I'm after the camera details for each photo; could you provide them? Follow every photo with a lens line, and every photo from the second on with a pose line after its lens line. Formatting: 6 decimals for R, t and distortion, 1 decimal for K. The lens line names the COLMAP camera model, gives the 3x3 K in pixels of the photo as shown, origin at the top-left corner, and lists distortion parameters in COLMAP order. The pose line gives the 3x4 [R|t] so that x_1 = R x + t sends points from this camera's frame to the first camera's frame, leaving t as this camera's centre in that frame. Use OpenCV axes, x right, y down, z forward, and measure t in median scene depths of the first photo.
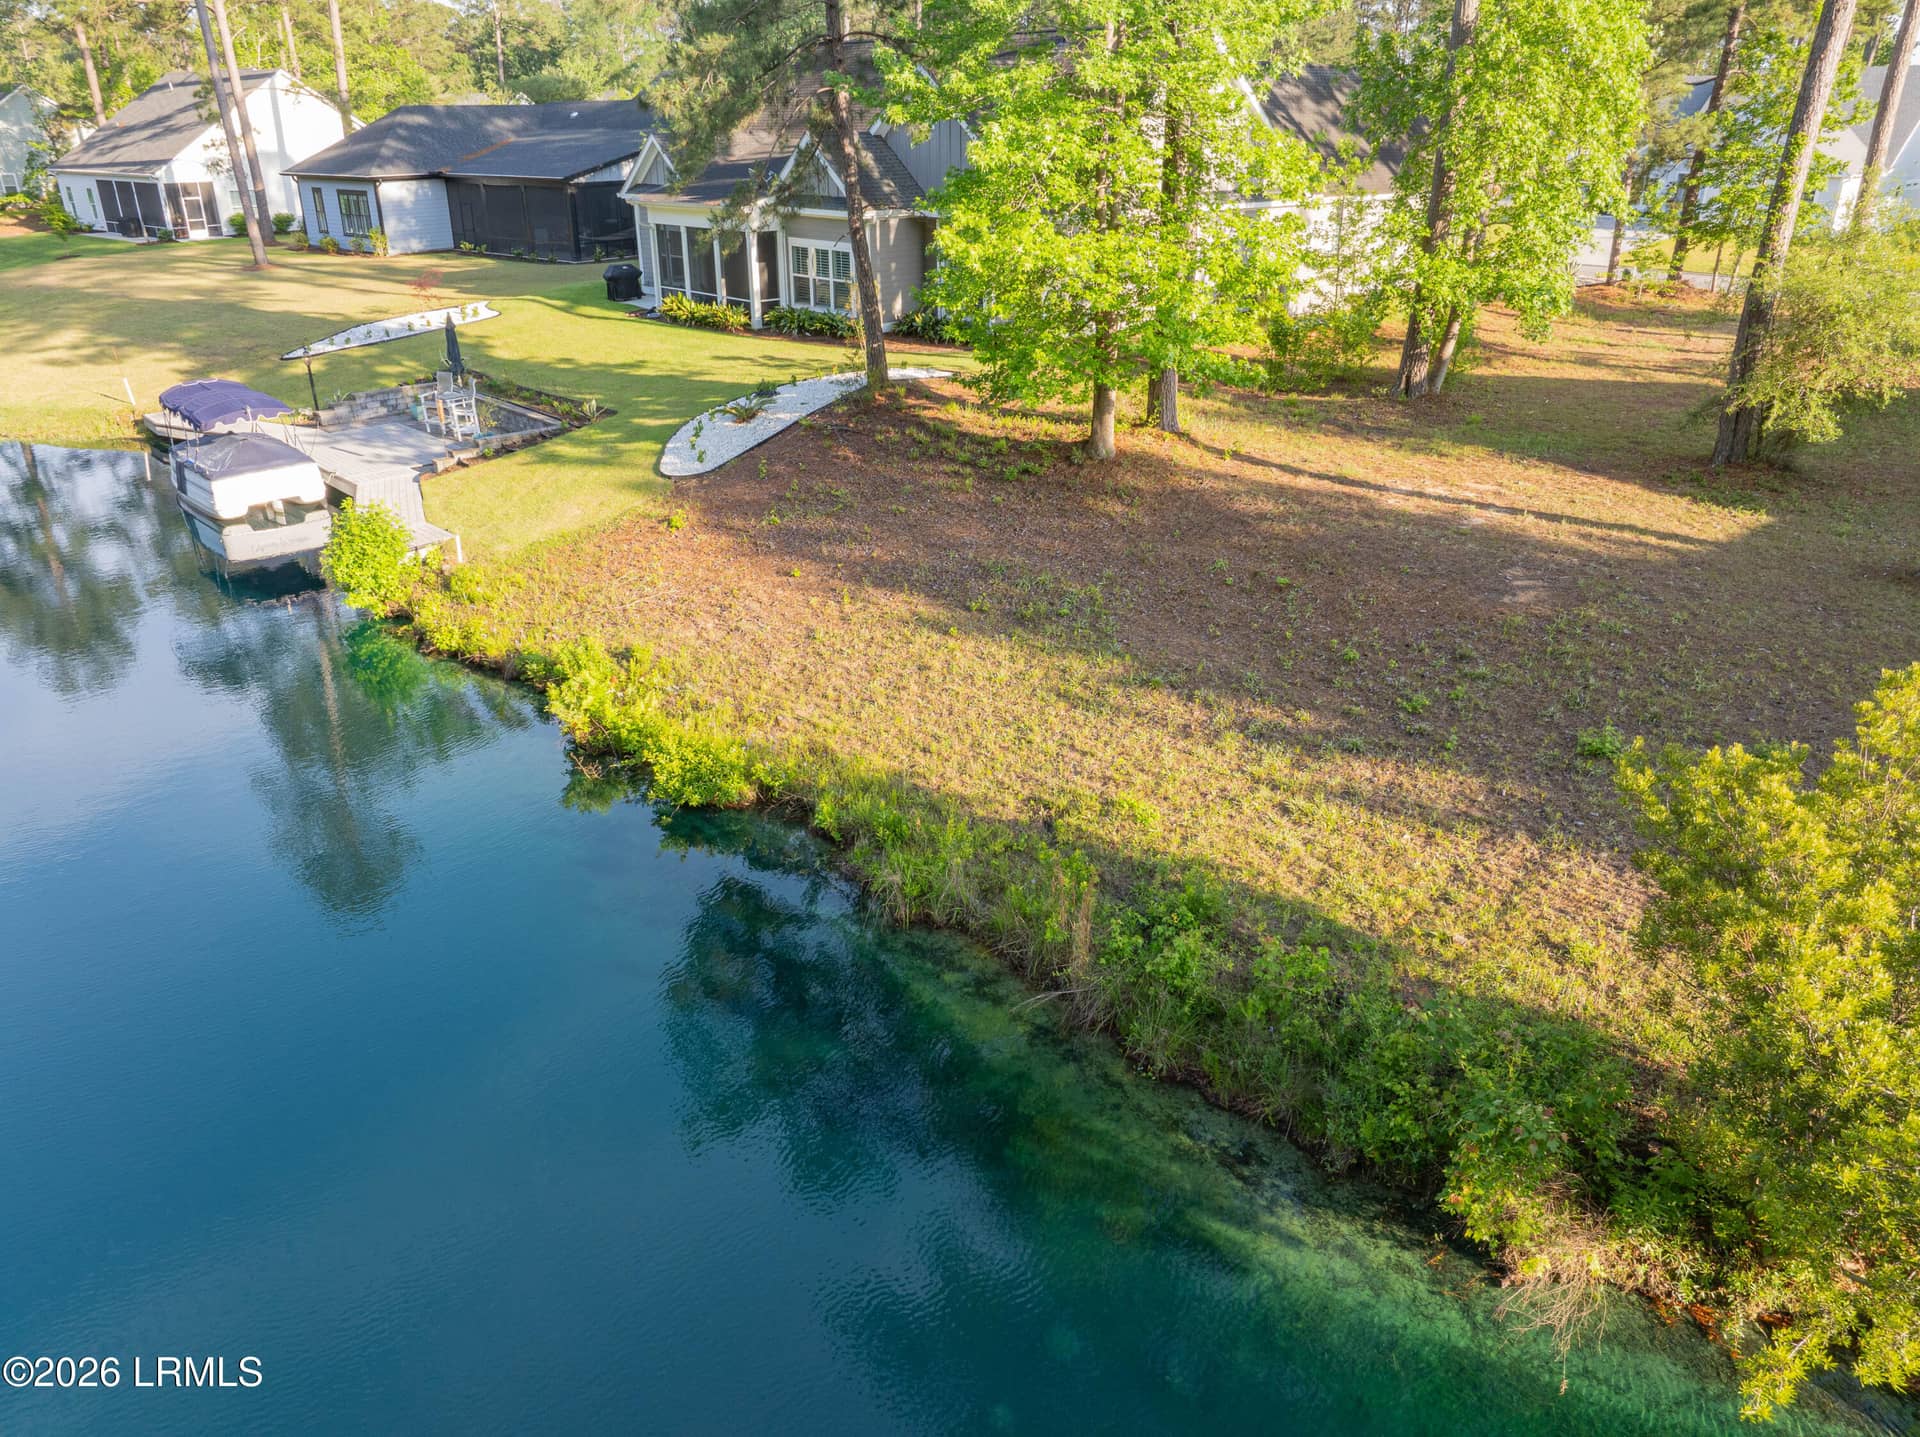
lens RADIAL K [[1345.6, 0, 960.0], [0, 1345.6, 718.5], [0, 0, 1]] dist [-0.058611, 0.037276]
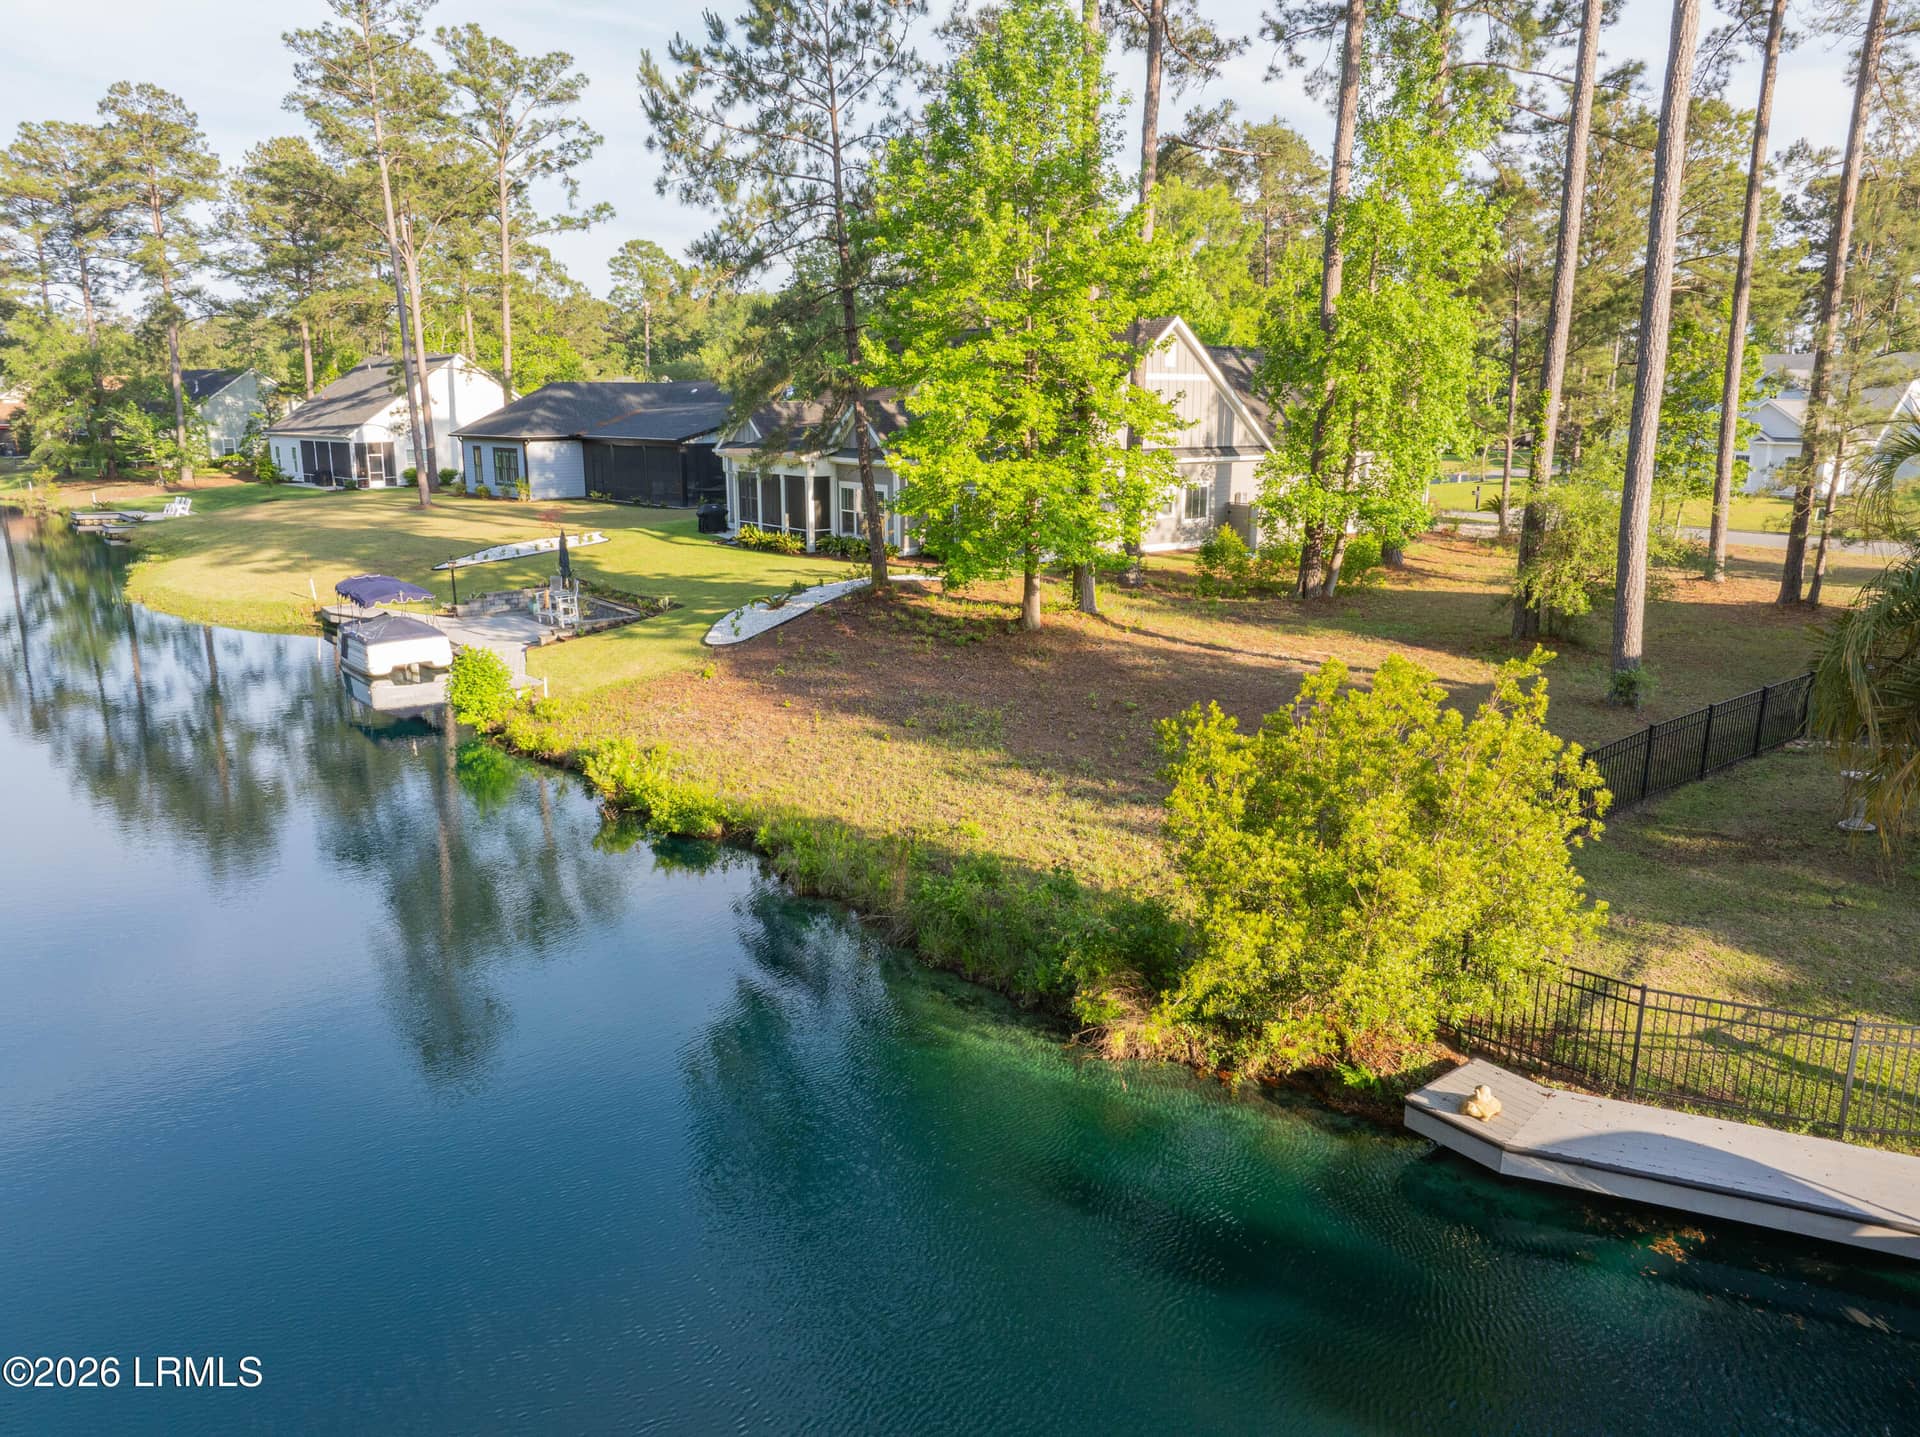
lens RADIAL K [[1338.6, 0, 960.0], [0, 1338.6, 718.5], [0, 0, 1]] dist [-0.040751, 0.000837]
pose [[0.996319, 0.021196, -0.083057, 0.090987], [-0.036548, 0.981499, -0.187947, 0.084785], [0.077537, 0.190291, 0.978661, -0.162483]]
